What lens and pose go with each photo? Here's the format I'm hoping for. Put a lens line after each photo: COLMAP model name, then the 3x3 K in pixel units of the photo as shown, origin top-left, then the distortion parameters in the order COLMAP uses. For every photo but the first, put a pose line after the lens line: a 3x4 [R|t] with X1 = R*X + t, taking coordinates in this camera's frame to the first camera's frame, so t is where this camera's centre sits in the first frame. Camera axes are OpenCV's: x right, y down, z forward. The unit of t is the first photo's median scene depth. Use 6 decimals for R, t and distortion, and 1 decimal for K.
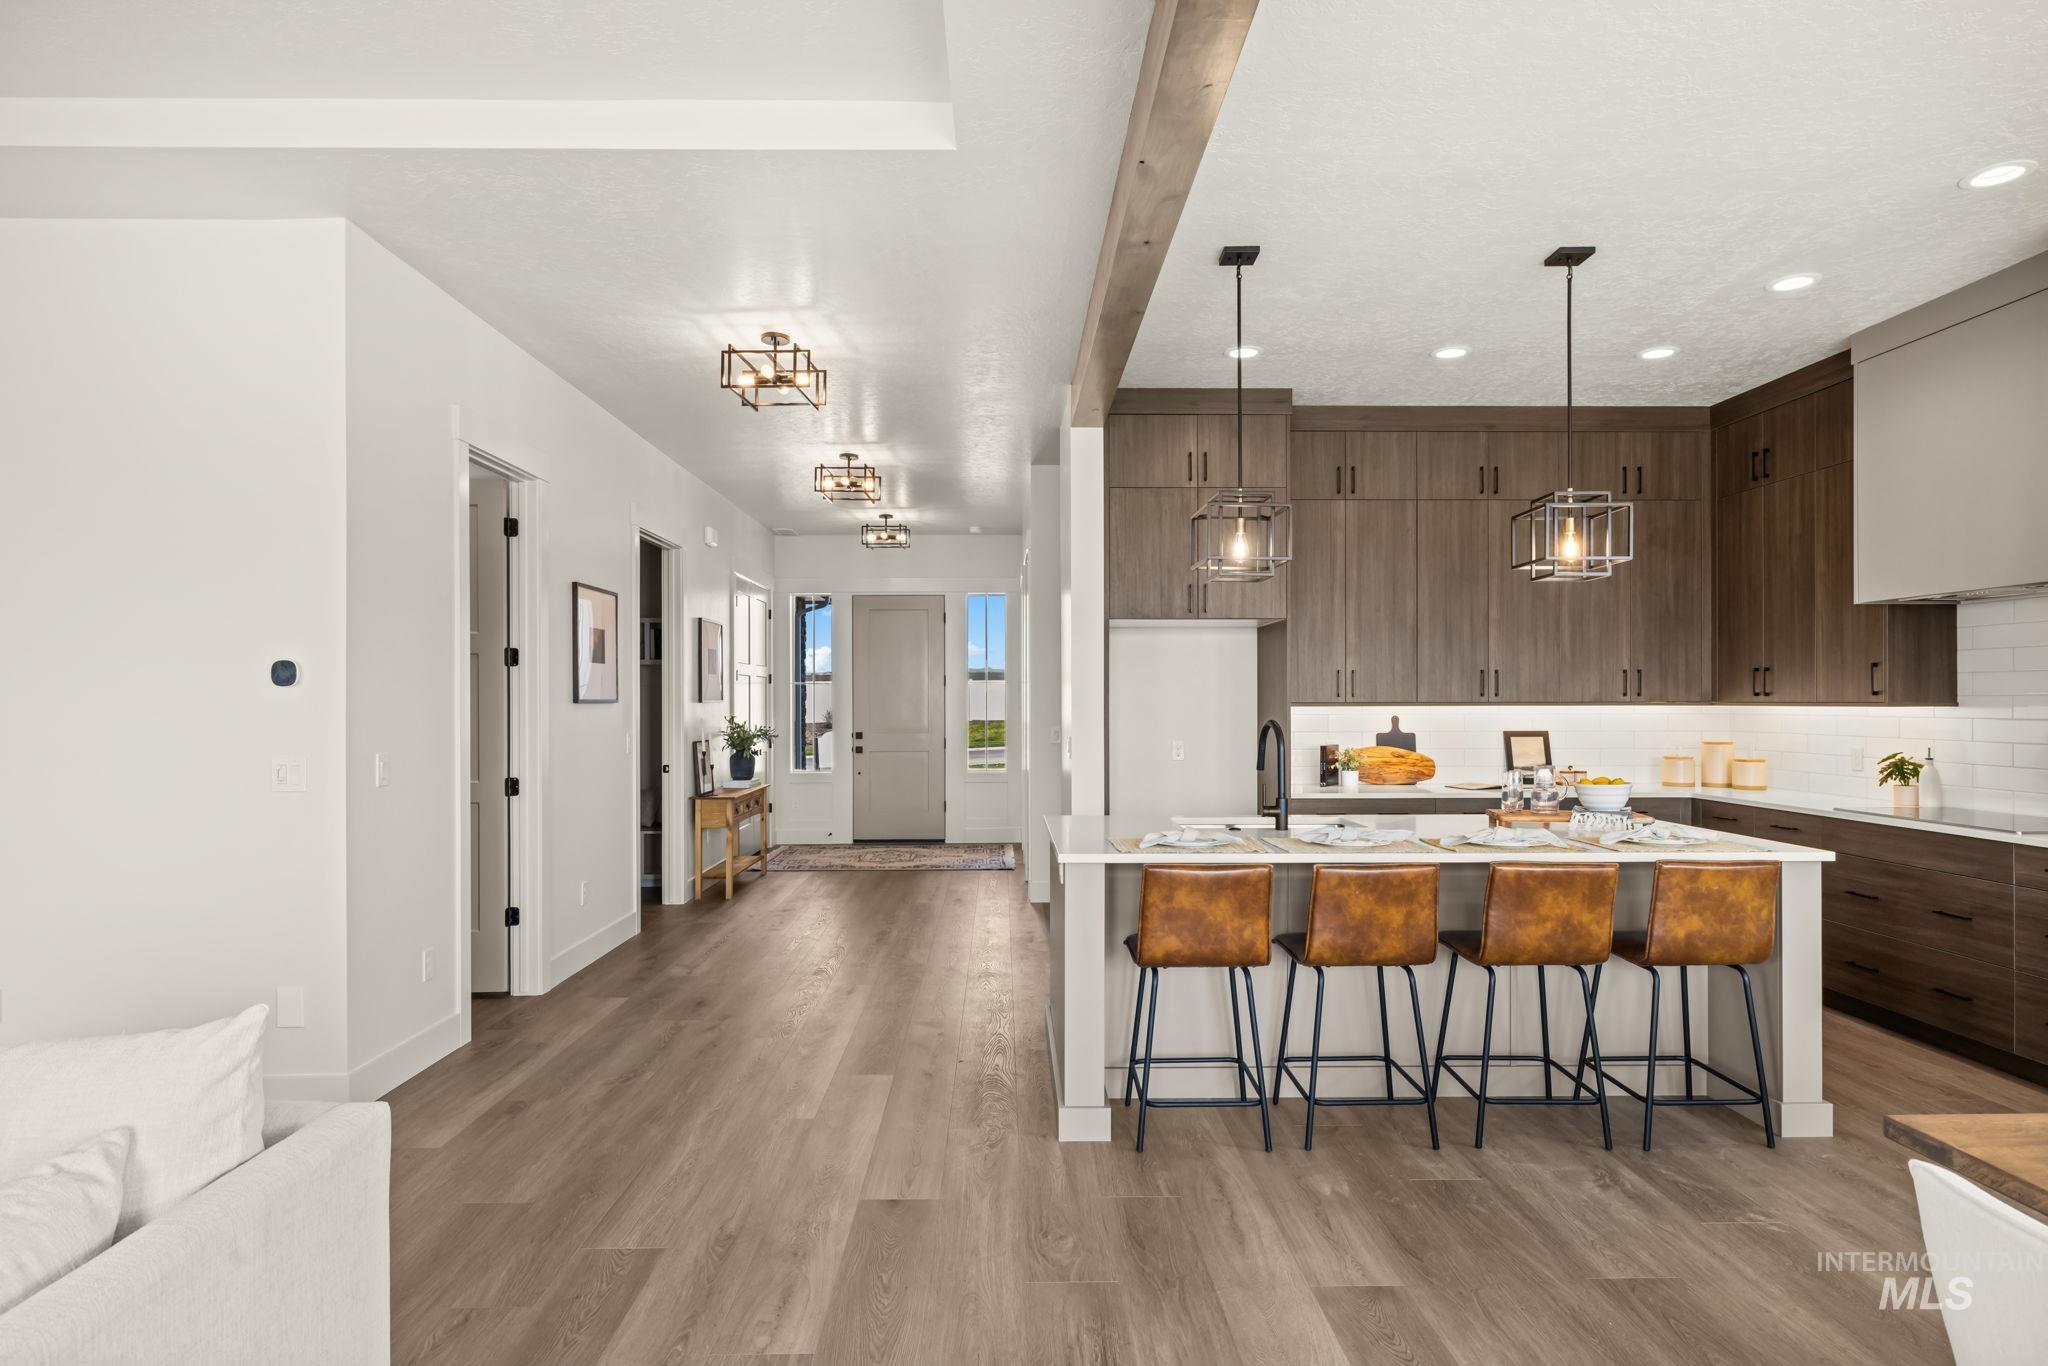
lens RADIAL K [[1123.7, 0, 1013.3], [0, 1123.7, 699.6], [0, 0, 1]] dist [0.001032, 0.000138]
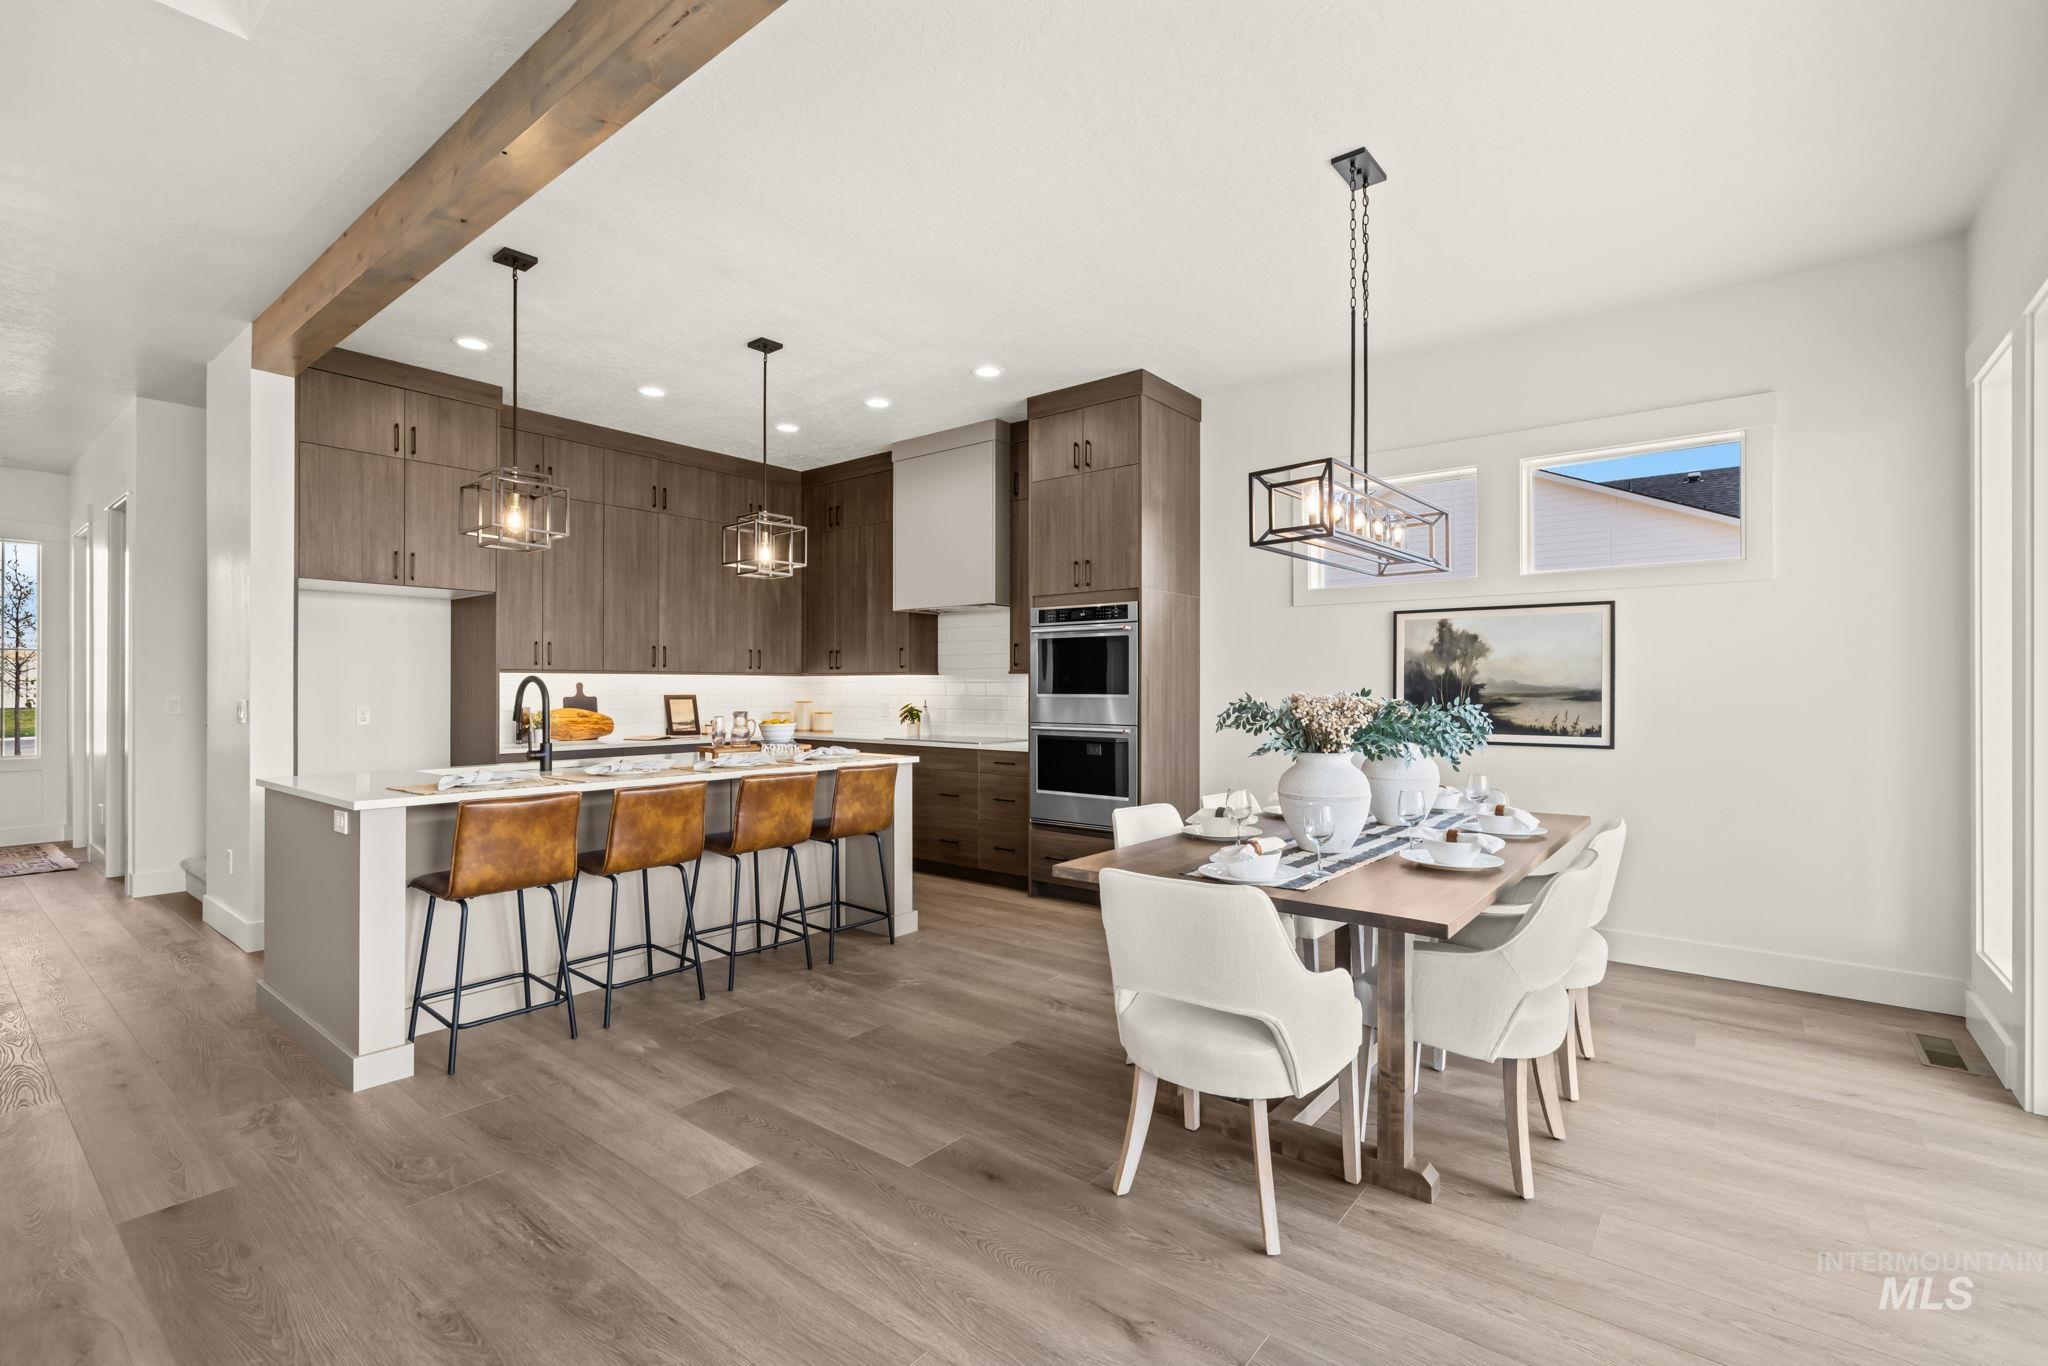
lens RADIAL K [[918.7, 0, 1020.0], [0, 918.7, 686.0], [0, 0, 1]] dist [-0.002551, 0.000281]
pose [[0.637354, 0.003447, 0.770563, -0.147431], [-0.002092, 0.999994, -0.002743, 0.025803], [-0.770568, 0.000136, 0.637358, 0.023756]]
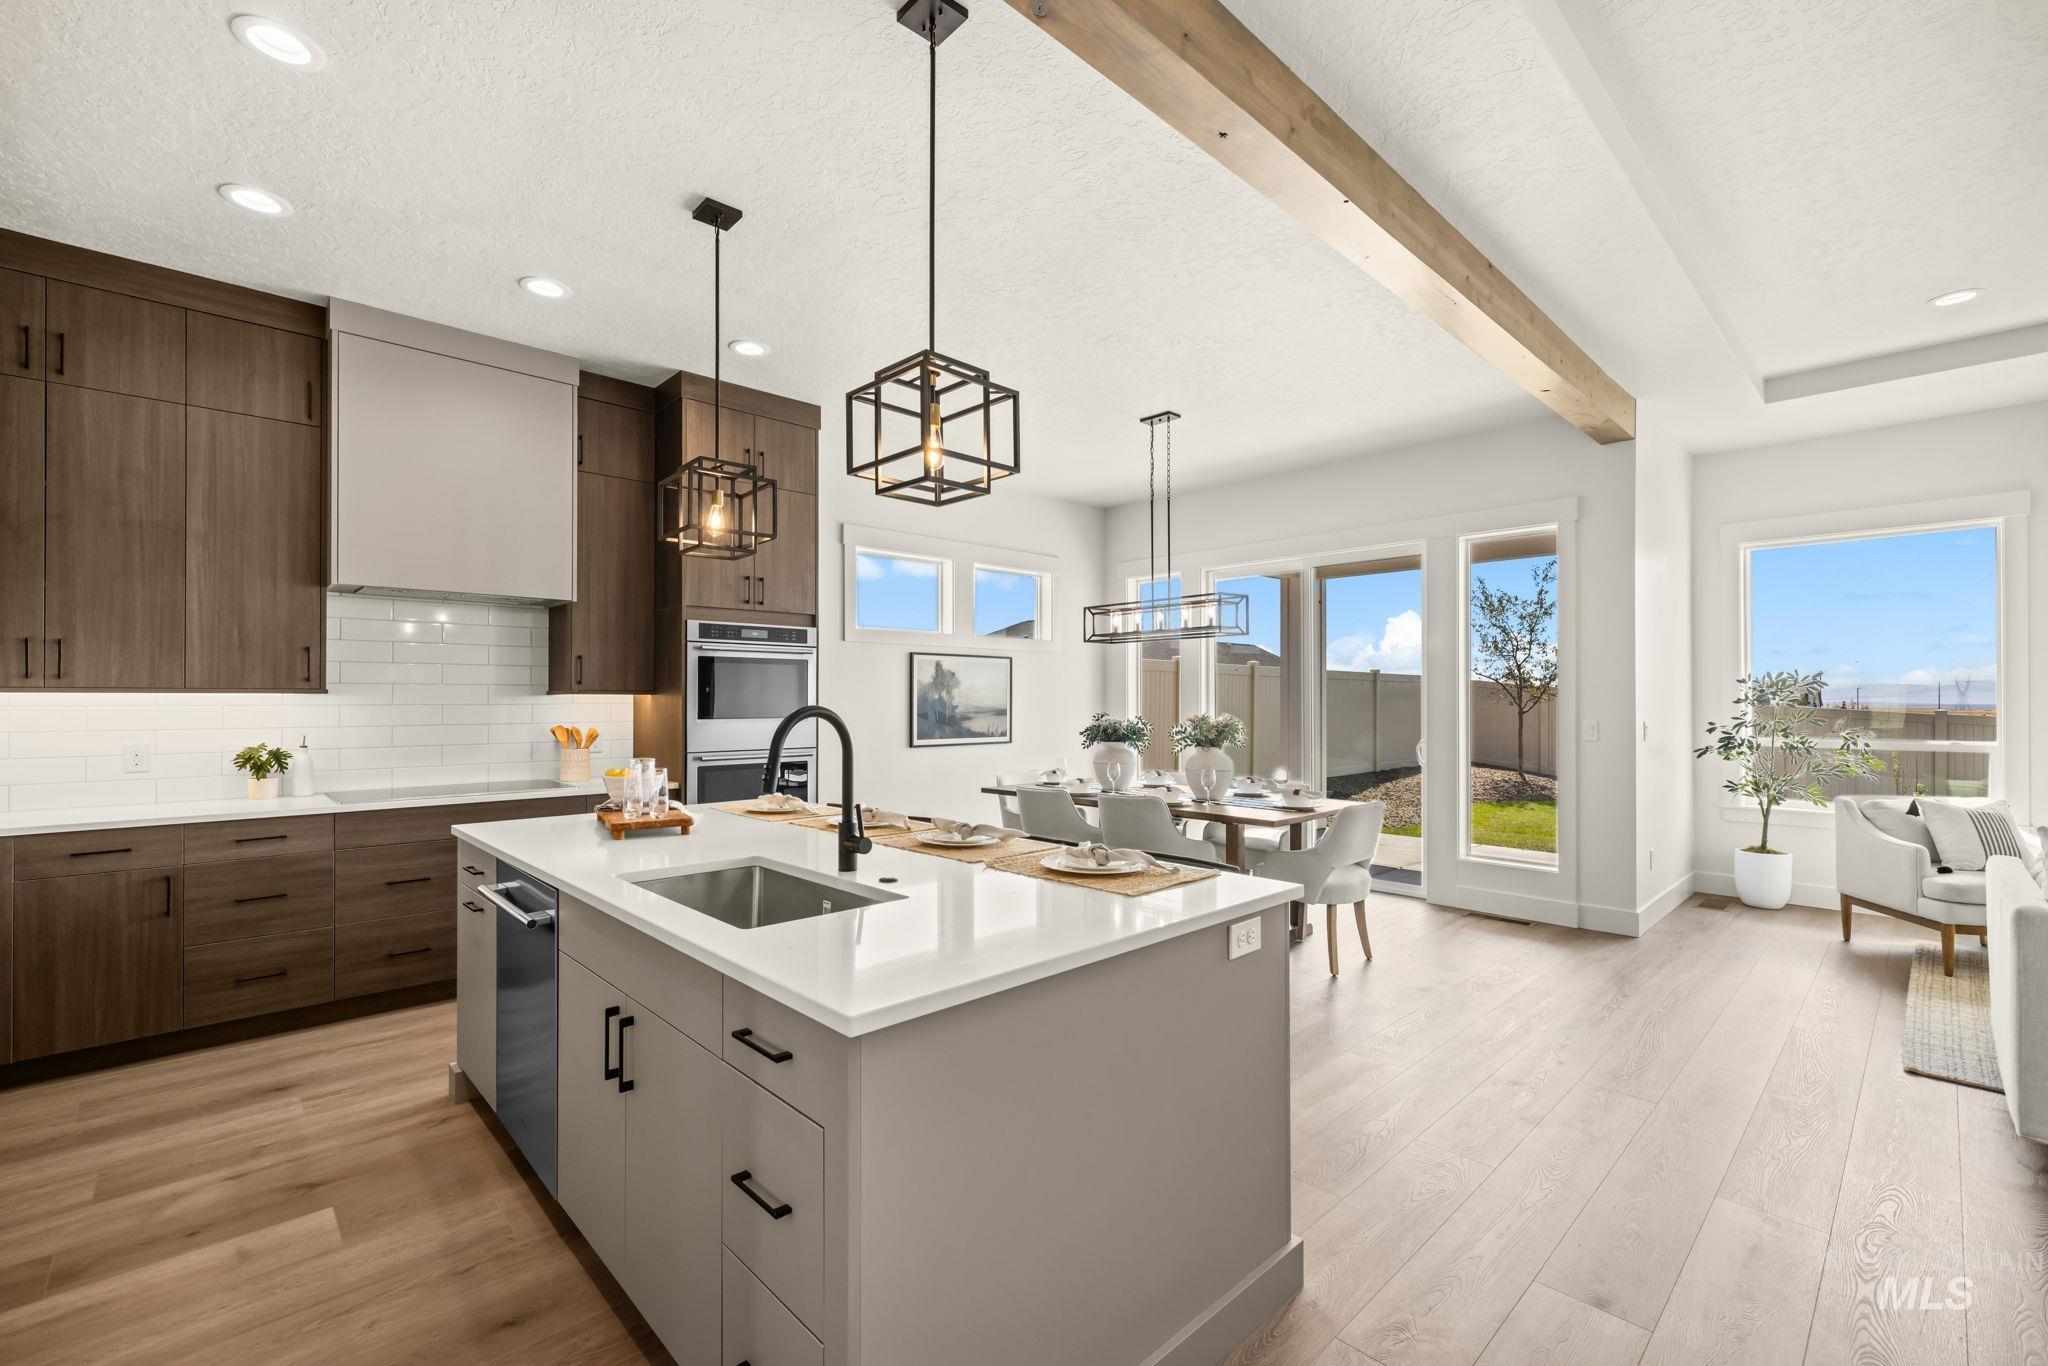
lens RADIAL K [[877.4, 0, 1021.7], [0, 877.4, 686.7], [0, 0, 1]] dist [0.003253, 0.000385]
pose [[-0.679530, 0.010775, 0.733569, -0.180879], [-0.000048, 0.999891, -0.014731, 0.011429], [-0.733648, -0.010046, -0.679455, 1.072350]]
